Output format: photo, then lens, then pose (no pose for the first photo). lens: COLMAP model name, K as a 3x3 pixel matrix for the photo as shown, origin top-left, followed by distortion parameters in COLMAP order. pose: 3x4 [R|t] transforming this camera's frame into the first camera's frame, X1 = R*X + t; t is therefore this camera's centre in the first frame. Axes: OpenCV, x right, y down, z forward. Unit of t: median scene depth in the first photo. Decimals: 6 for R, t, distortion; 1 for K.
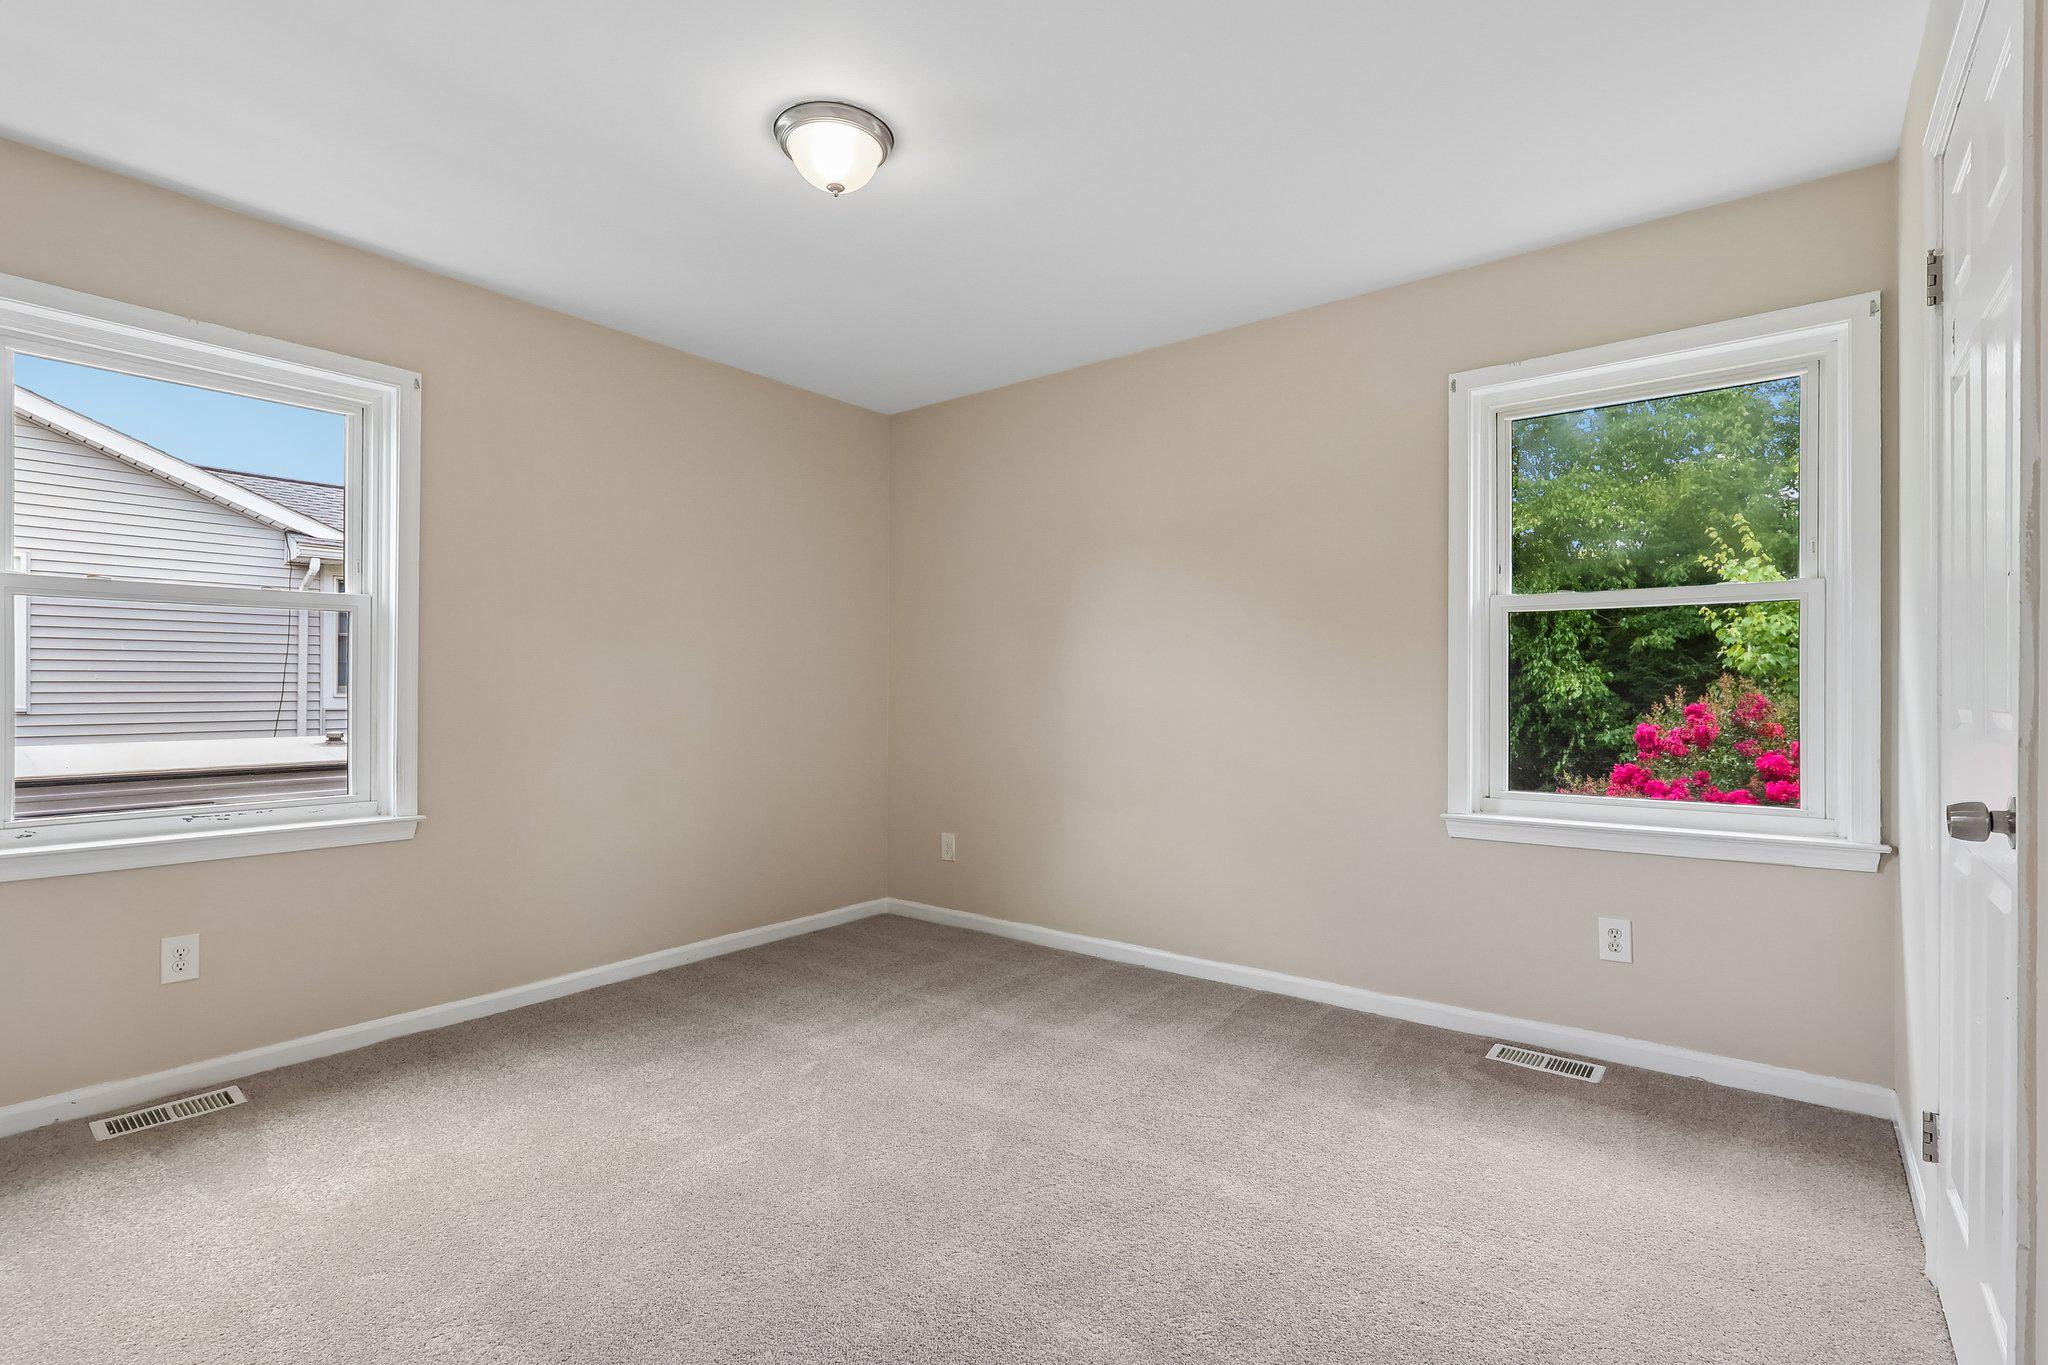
lens RADIAL K [[954.6, 0, 1022.3], [0, 954.6, 696.8], [0, 0, 1]] dist [-0.000272, 0.000598]
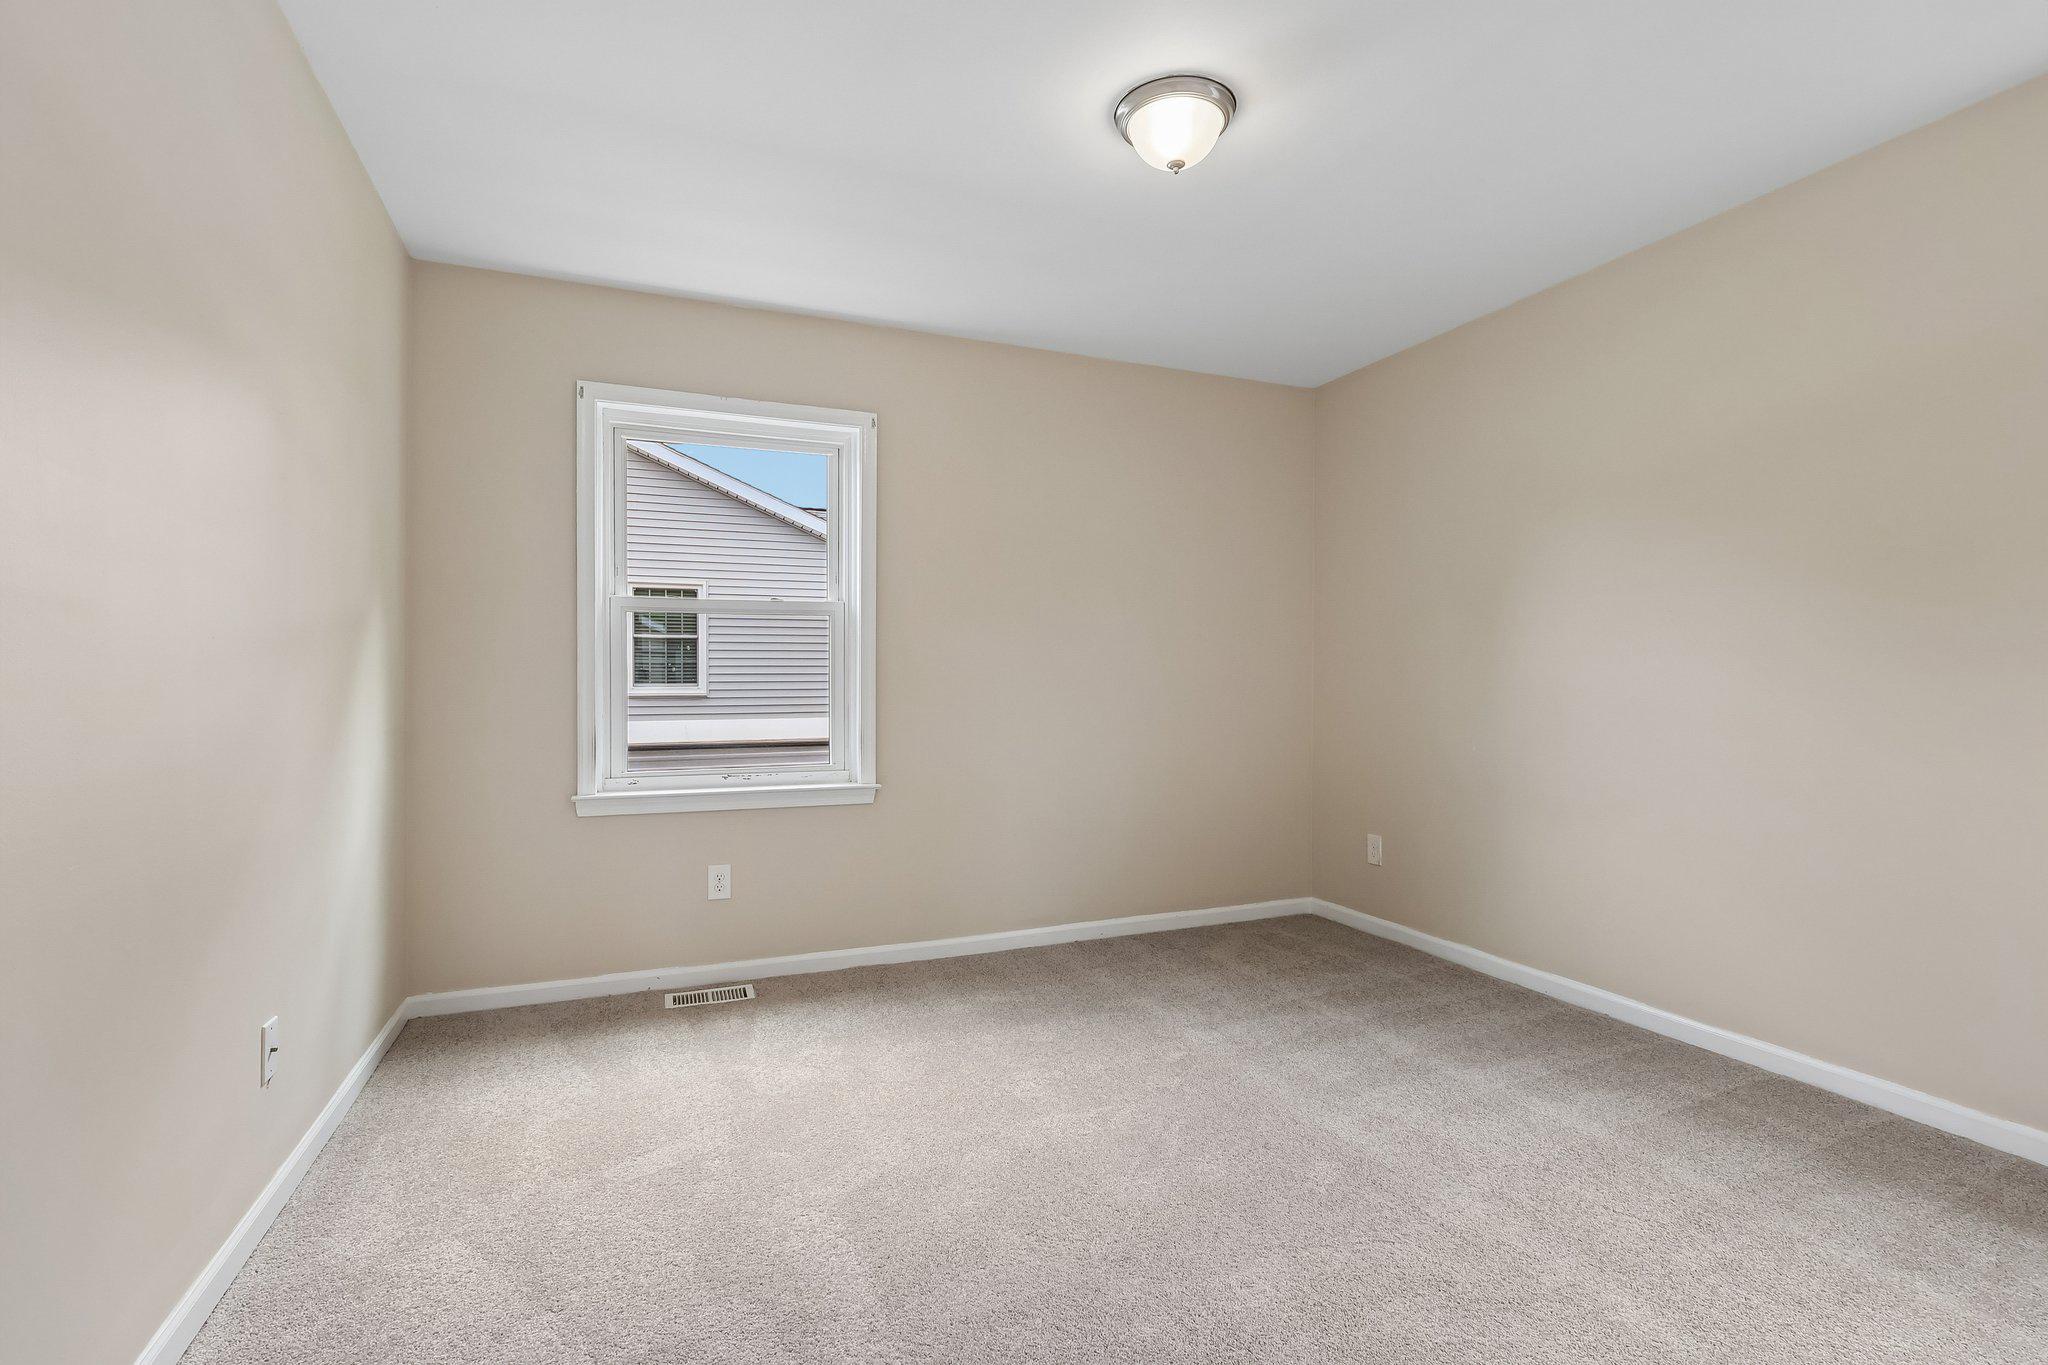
lens RADIAL K [[954.1, 0, 1025.9], [0, 954.1, 693.4], [0, 0, 1]] dist [-0.000851, 0.001064]
pose [[0.868092, 0.005676, -0.496370, 0.126199], [-0.002039, 0.999967, 0.007867, 0.000843], [0.496398, -0.005817, 0.868075, 0.055636]]
